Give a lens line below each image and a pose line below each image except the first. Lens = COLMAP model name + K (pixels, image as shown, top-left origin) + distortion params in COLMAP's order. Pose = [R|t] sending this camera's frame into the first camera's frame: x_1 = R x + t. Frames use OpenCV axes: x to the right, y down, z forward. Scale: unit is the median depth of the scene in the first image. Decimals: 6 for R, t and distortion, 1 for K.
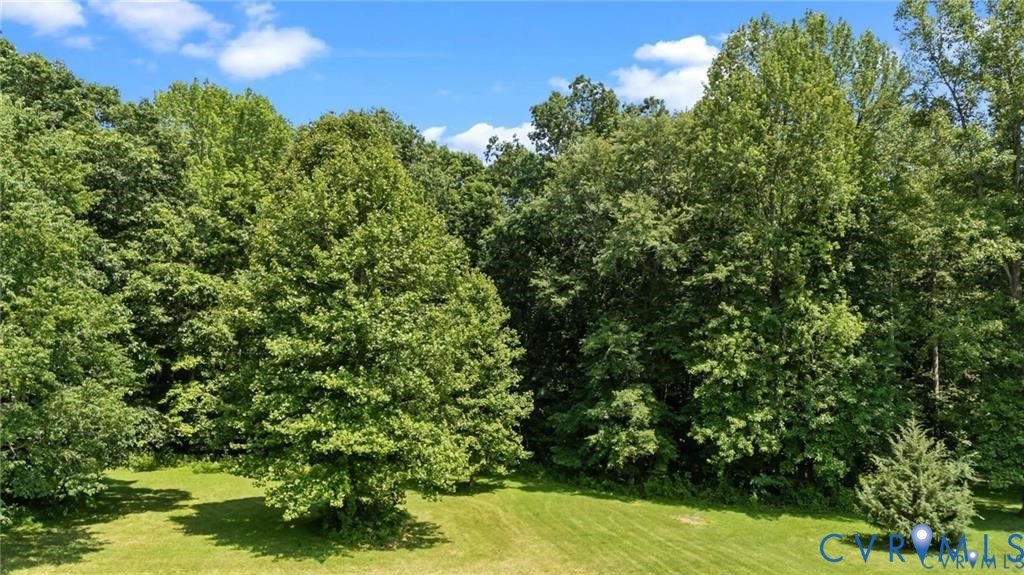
lens RADIAL K [[723.9, 0, 512.0], [0, 723.9, 287.5], [0, 0, 1]] dist [0.053828, -0.055837]
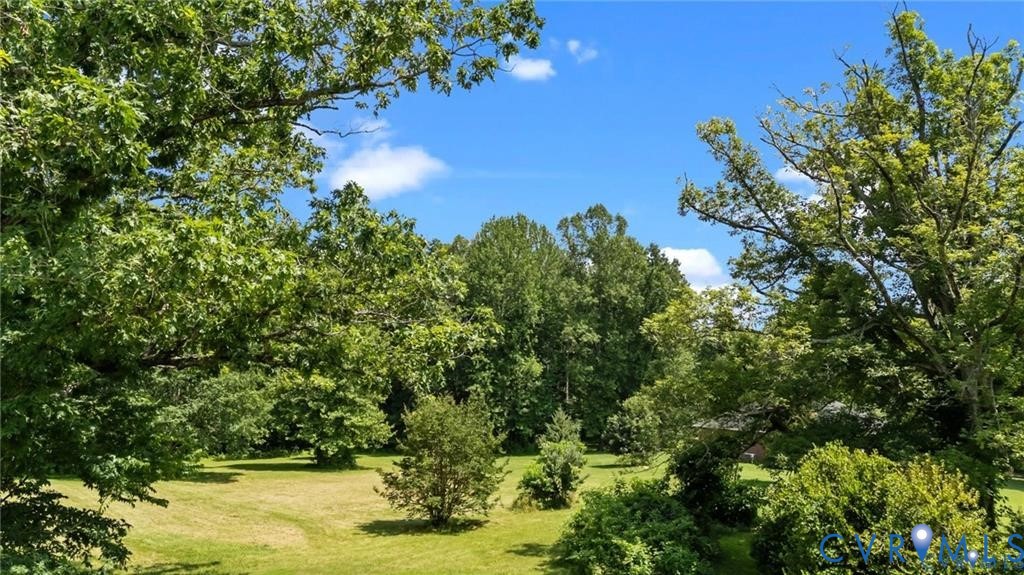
lens RADIAL K [[723.9, 0, 512.0], [0, 723.9, 287.5], [0, 0, 1]] dist [0.053828, -0.055837]
pose [[0.898355, 0.046417, 0.436810, -0.567809], [-0.031114, 0.998628, -0.042127, -0.094902], [-0.438166, 0.024254, 0.898567, -0.939894]]
